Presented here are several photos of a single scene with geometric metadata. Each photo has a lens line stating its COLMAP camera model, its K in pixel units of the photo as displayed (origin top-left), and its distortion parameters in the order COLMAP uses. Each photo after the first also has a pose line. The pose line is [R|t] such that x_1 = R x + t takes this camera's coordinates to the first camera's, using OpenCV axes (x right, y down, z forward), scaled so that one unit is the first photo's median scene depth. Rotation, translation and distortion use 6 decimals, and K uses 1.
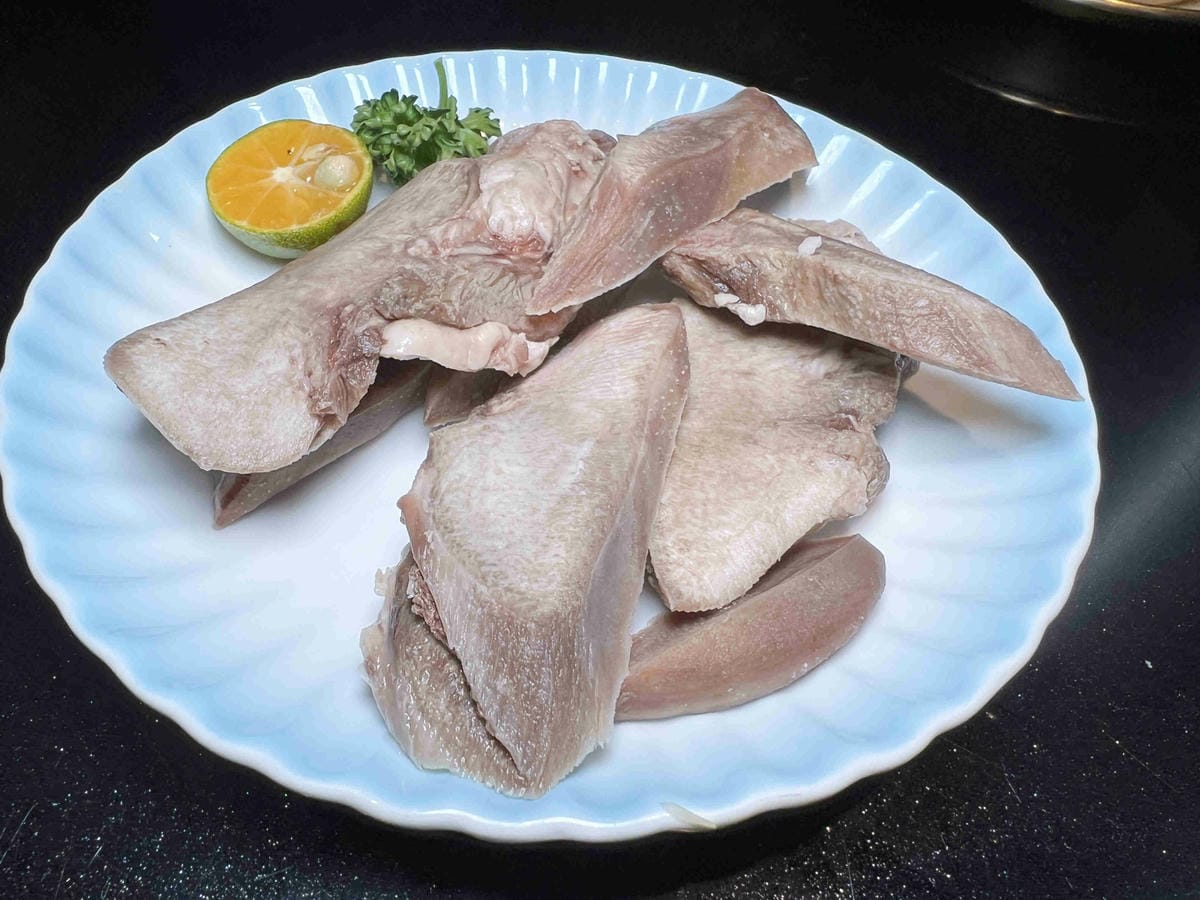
lens RADIAL K [[908.3, 0, 600.0], [0, 908.3, 450.0], [0, 0, 1]] dist [-0.000008, -0.000066]
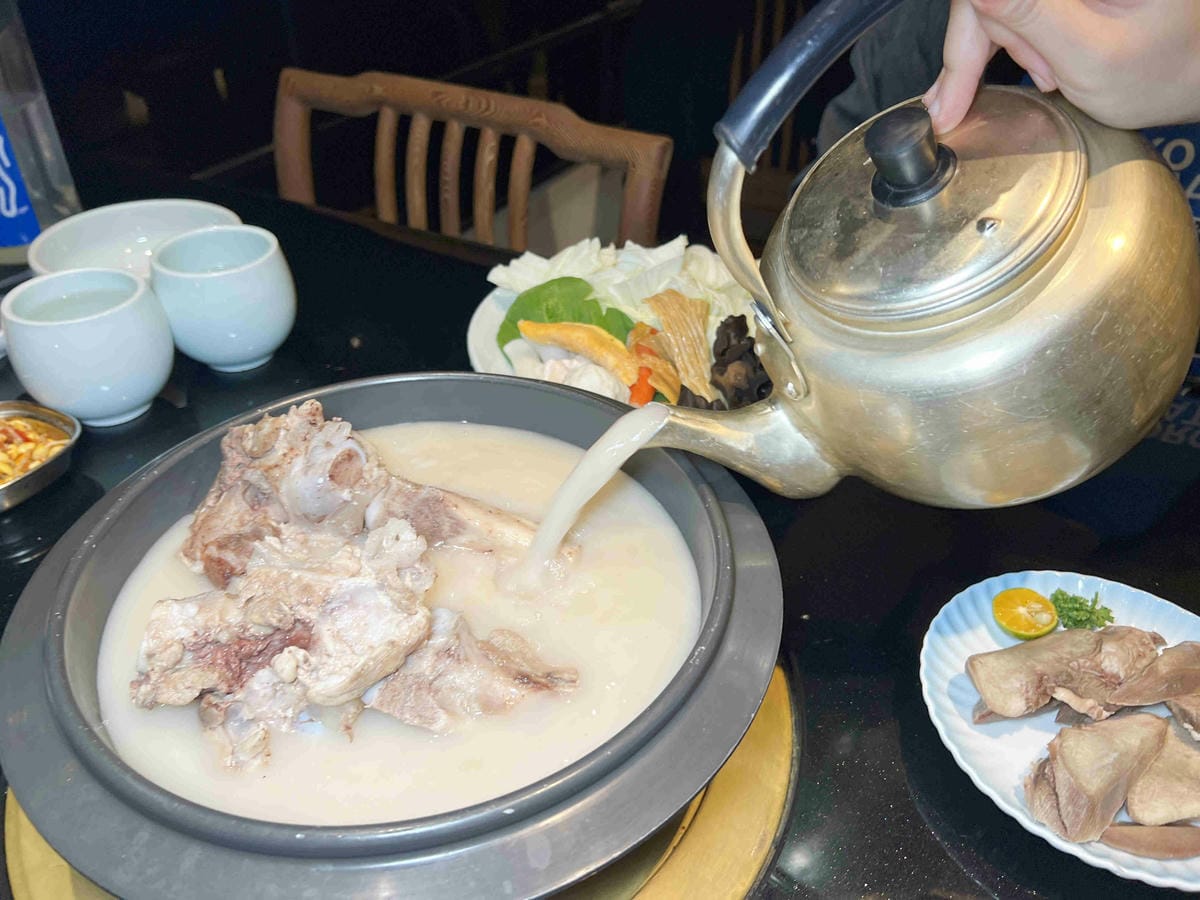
lens RADIAL K [[921.5, 0, 601.9], [0, 921.5, 424.5], [0, 0, 1]] dist [-0.006006, -0.007298]
pose [[0.806685, 0.273640, -0.523814, -0.084343], [-0.407397, 0.899573, -0.157465, 0.165715], [0.428121, 0.340425, 0.837152, -2.362833]]
